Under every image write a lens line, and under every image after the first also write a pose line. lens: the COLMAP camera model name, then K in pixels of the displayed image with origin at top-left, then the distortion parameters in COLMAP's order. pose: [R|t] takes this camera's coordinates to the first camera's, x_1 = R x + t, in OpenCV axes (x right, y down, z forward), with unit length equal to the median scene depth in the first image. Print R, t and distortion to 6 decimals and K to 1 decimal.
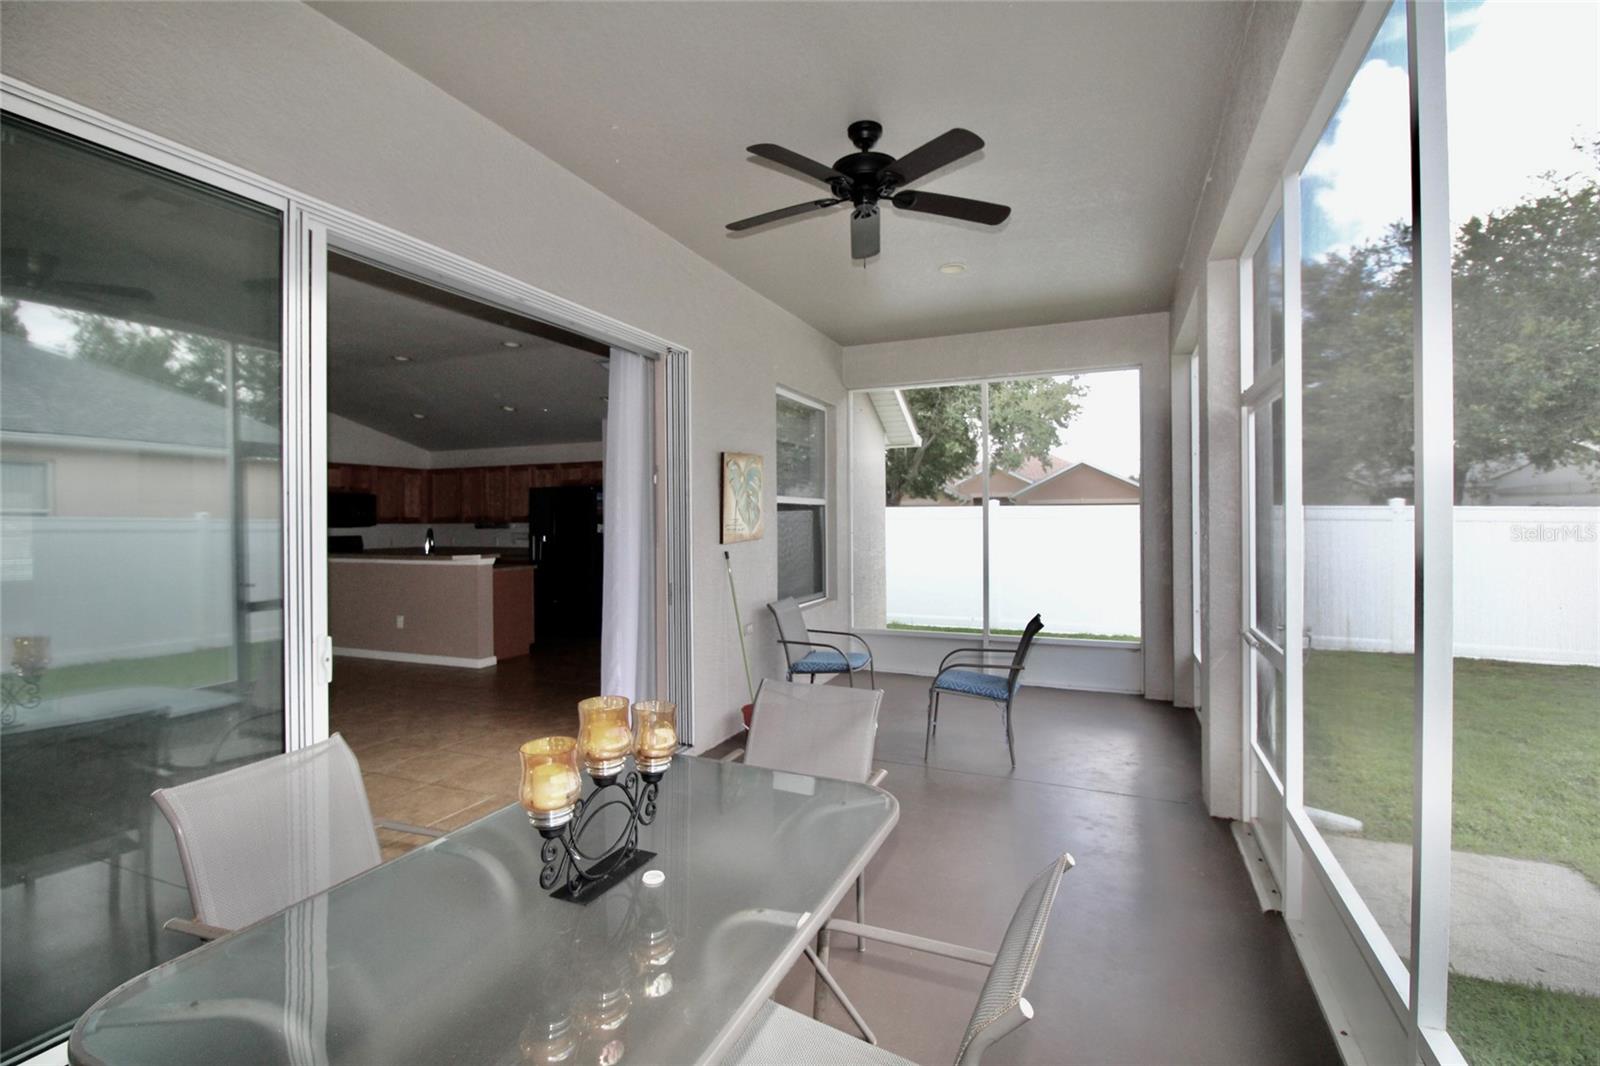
lens RADIAL K [[740.1, 0, 801.2], [0, 740.1, 520.5], [0, 0, 1]] dist [0.000323, -0.013254]
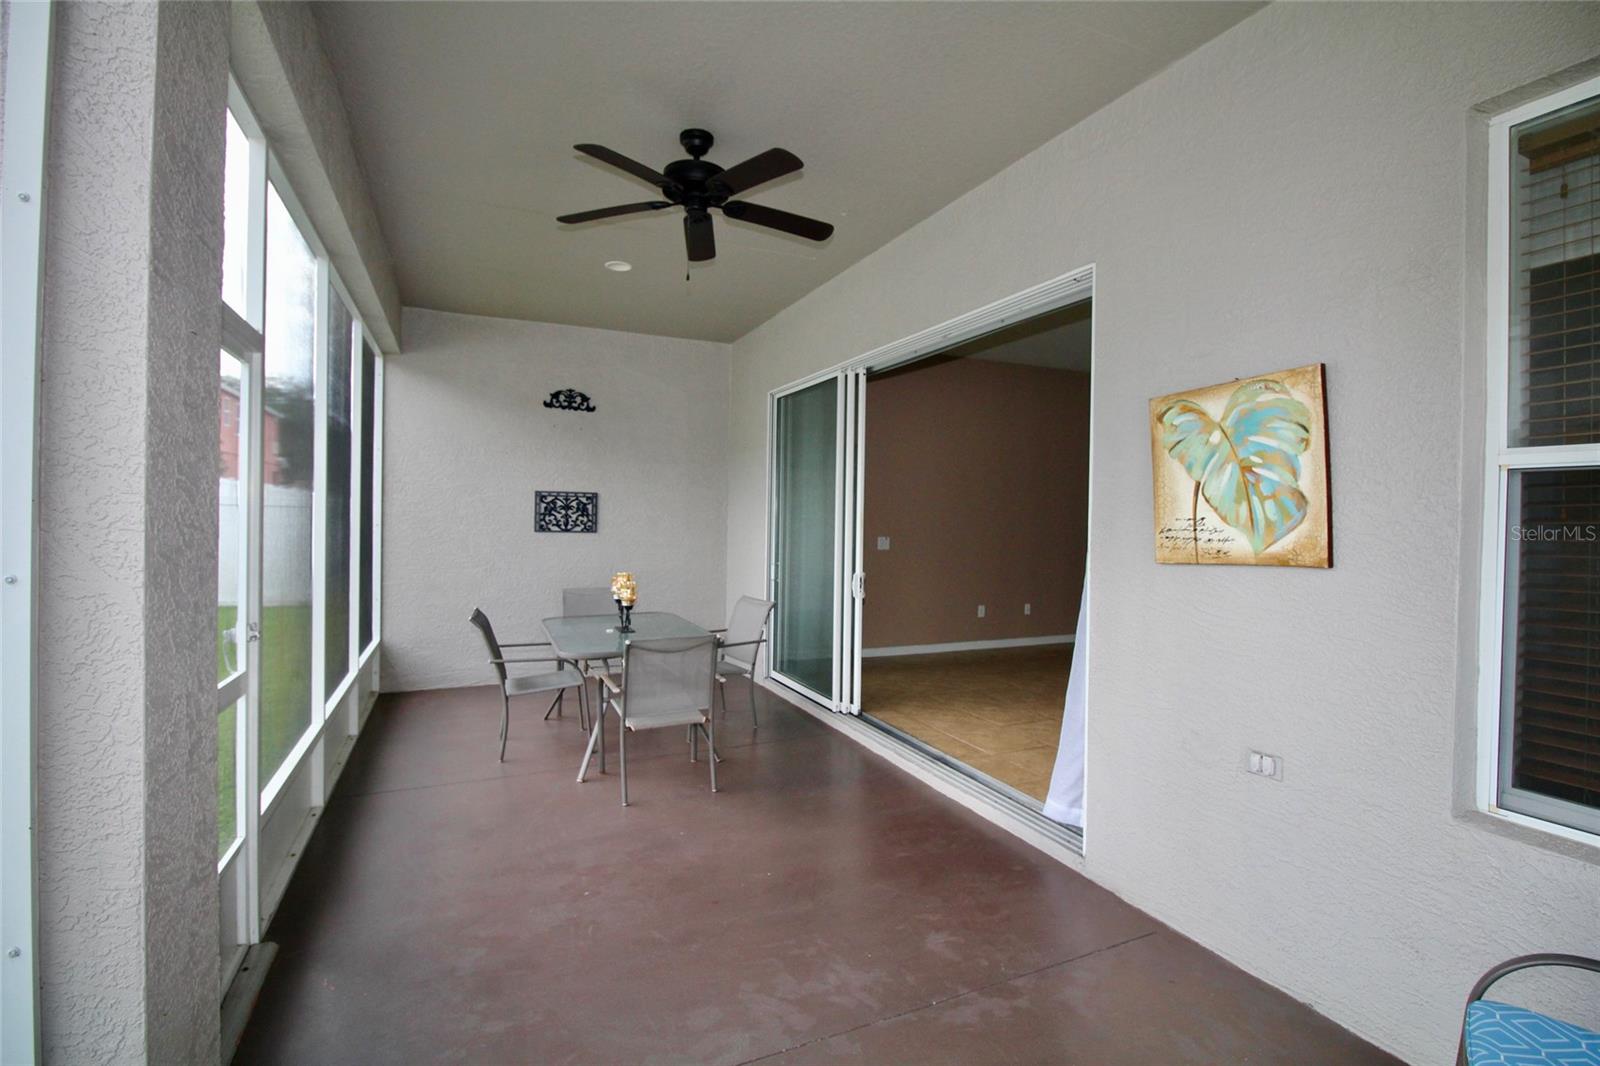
lens RADIAL K [[740.1, 0, 801.2], [0, 740.1, 520.5], [0, 0, 1]] dist [0.000323, -0.013254]
pose [[-0.683306, -0.000987, -0.730131, 0.709057], [-0.010227, 0.999914, 0.008220, -0.002707], [0.730060, 0.013083, -0.683257, 1.739635]]
